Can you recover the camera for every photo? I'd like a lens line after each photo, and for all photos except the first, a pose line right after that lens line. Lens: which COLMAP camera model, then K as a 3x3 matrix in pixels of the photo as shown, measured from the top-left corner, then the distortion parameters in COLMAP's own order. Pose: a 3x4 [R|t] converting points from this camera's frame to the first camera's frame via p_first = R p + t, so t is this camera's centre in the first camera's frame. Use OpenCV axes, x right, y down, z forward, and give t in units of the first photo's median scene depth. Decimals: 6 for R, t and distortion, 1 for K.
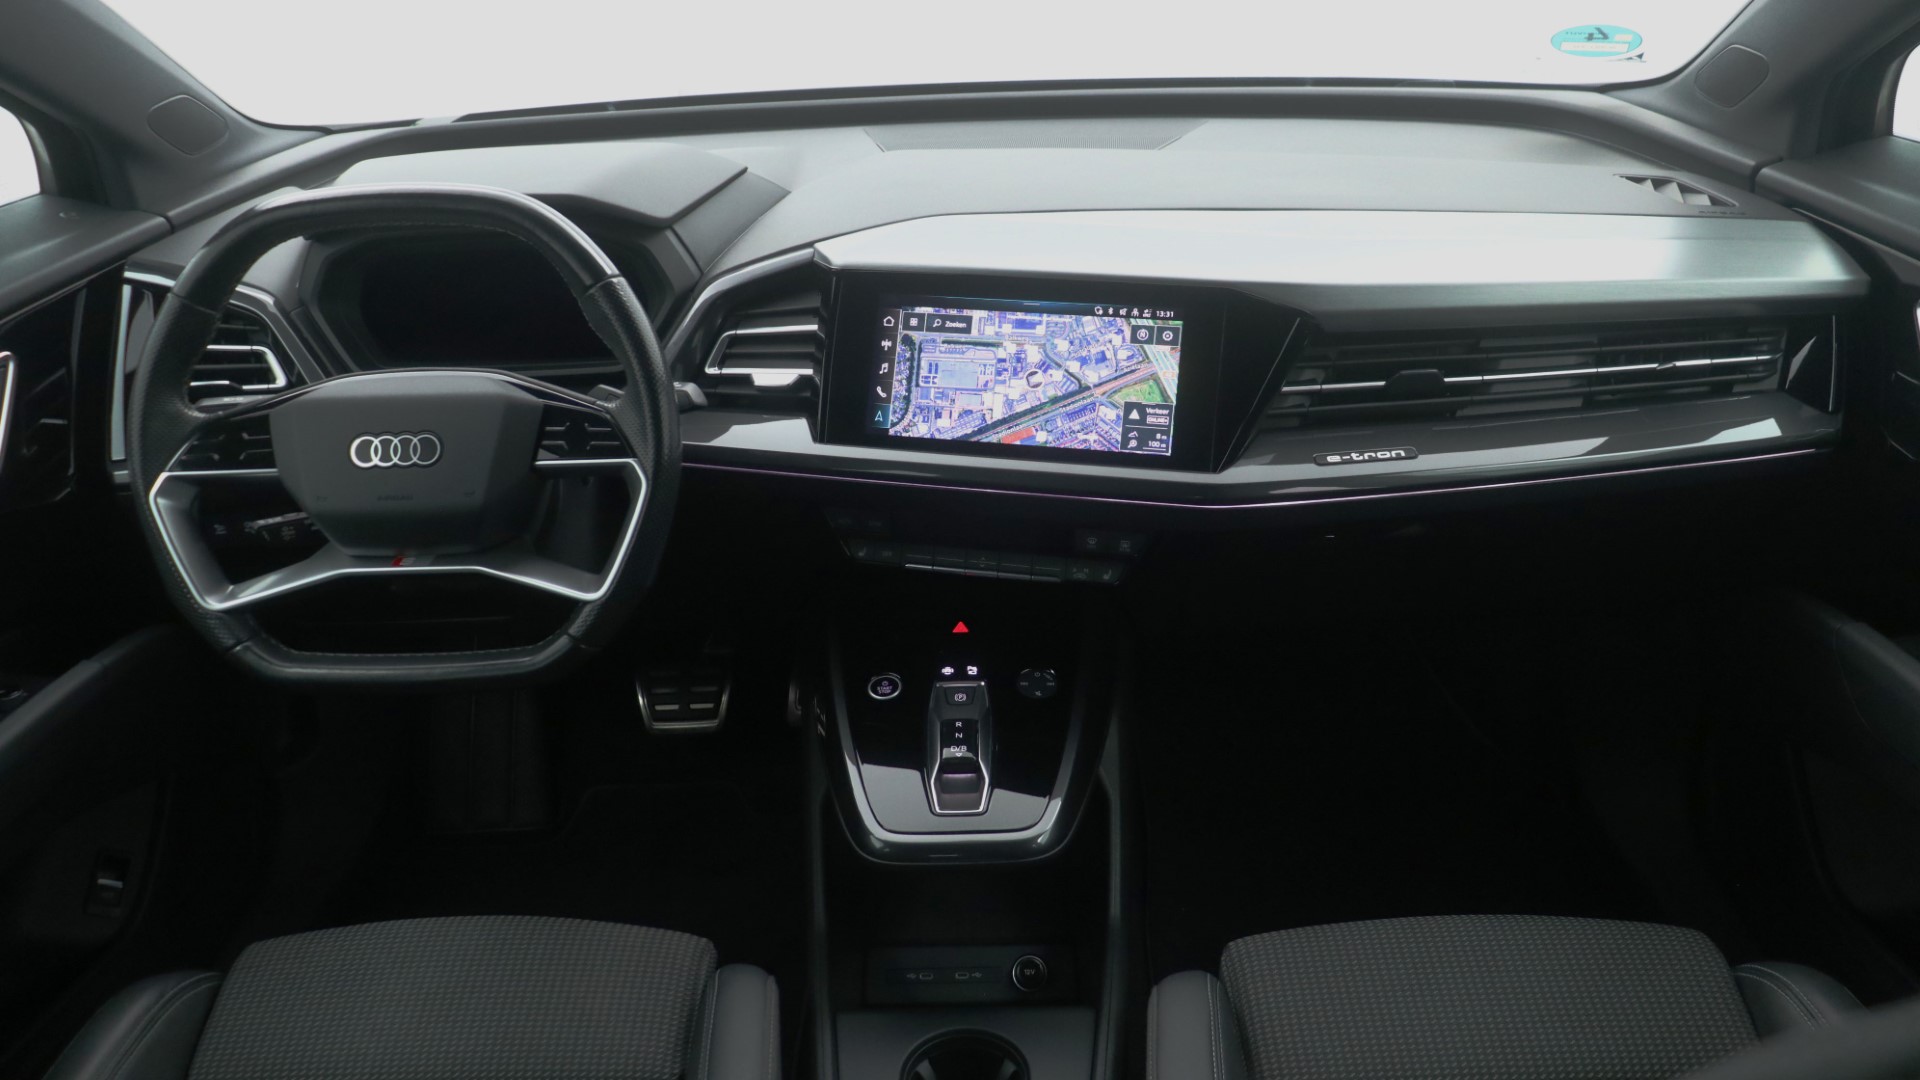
lens RADIAL K [[1509.1, 0, 960.0], [0, 1509.1, 540.0], [0, 0, 1]] dist [-0.024764, -0.006857]
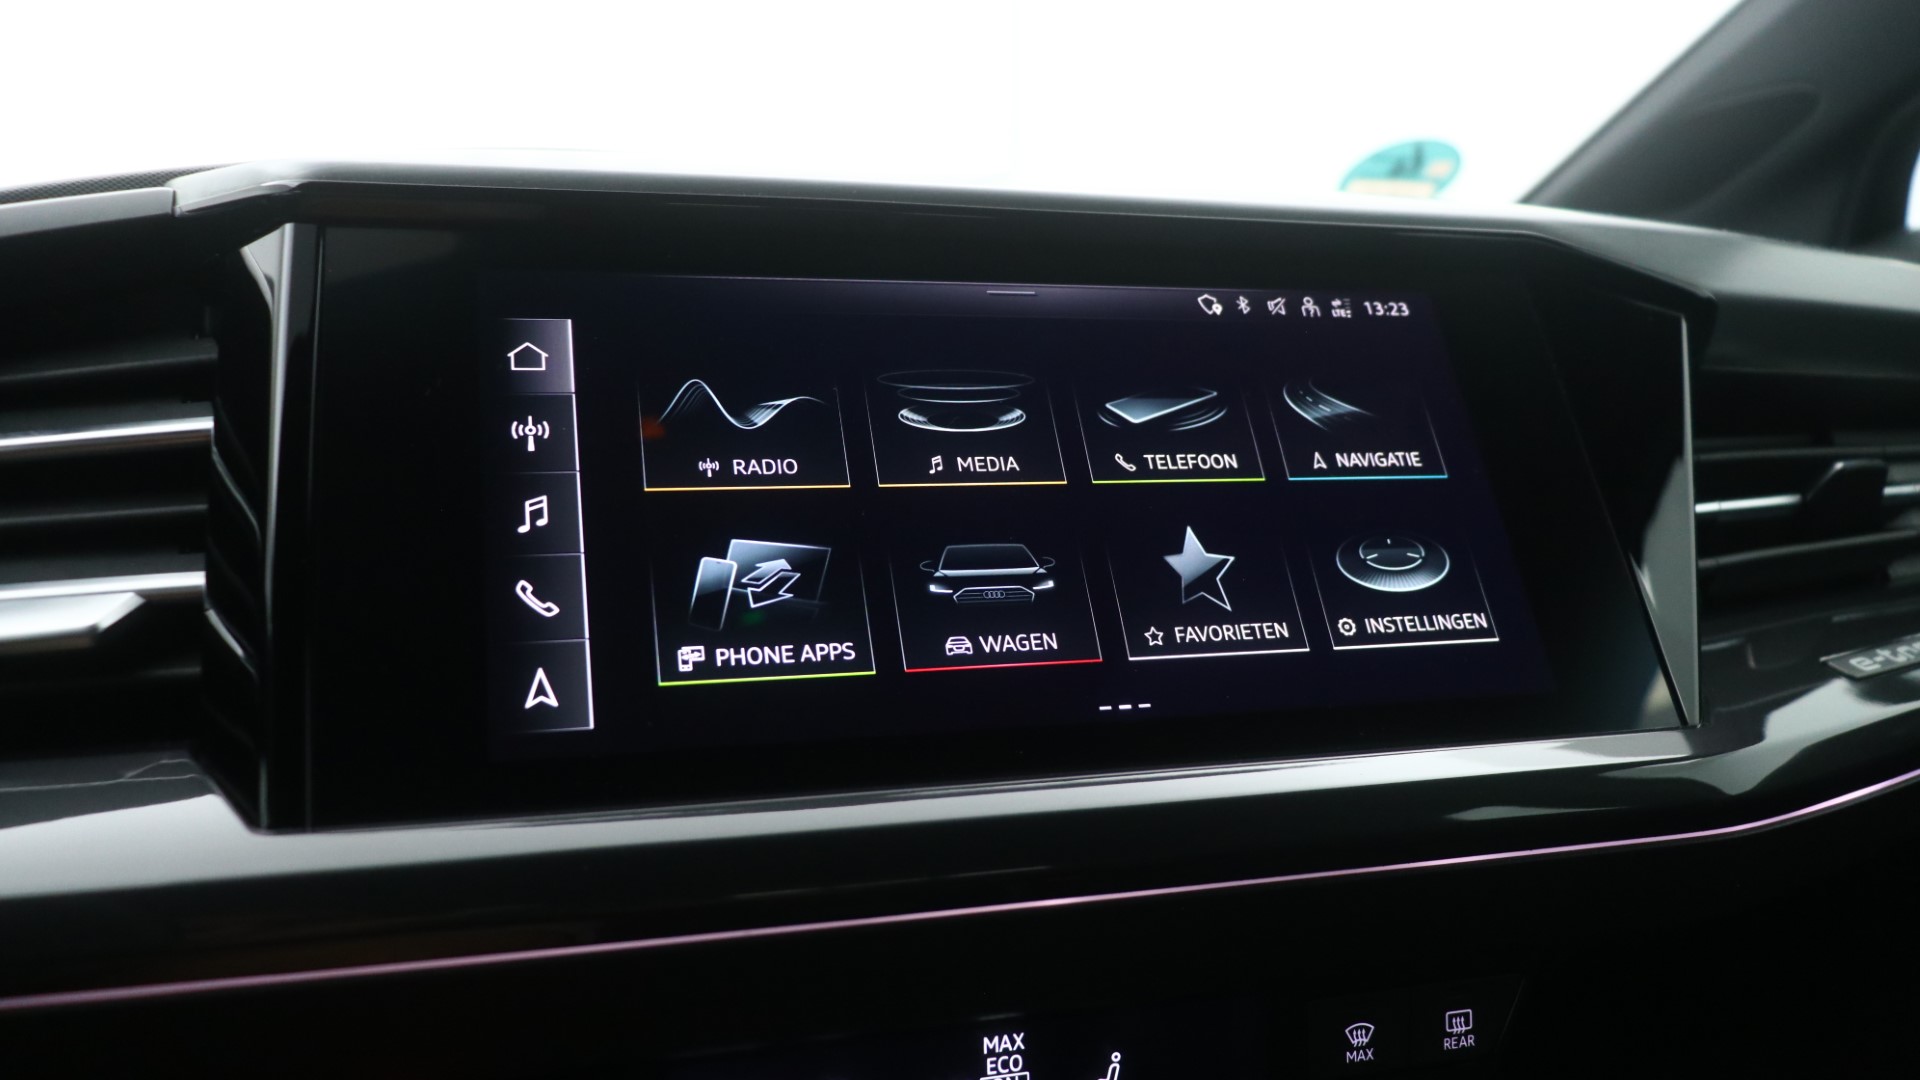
lens RADIAL K [[1509.1, 0, 960.0], [0, 1509.1, 540.0], [0, 0, 1]] dist [-0.024764, -0.006857]
pose [[0.859710, -0.022485, 0.510287, -0.116319], [0.211159, 0.925310, -0.314981, -0.012539], [-0.465091, 0.378544, 0.800247, 0.740180]]
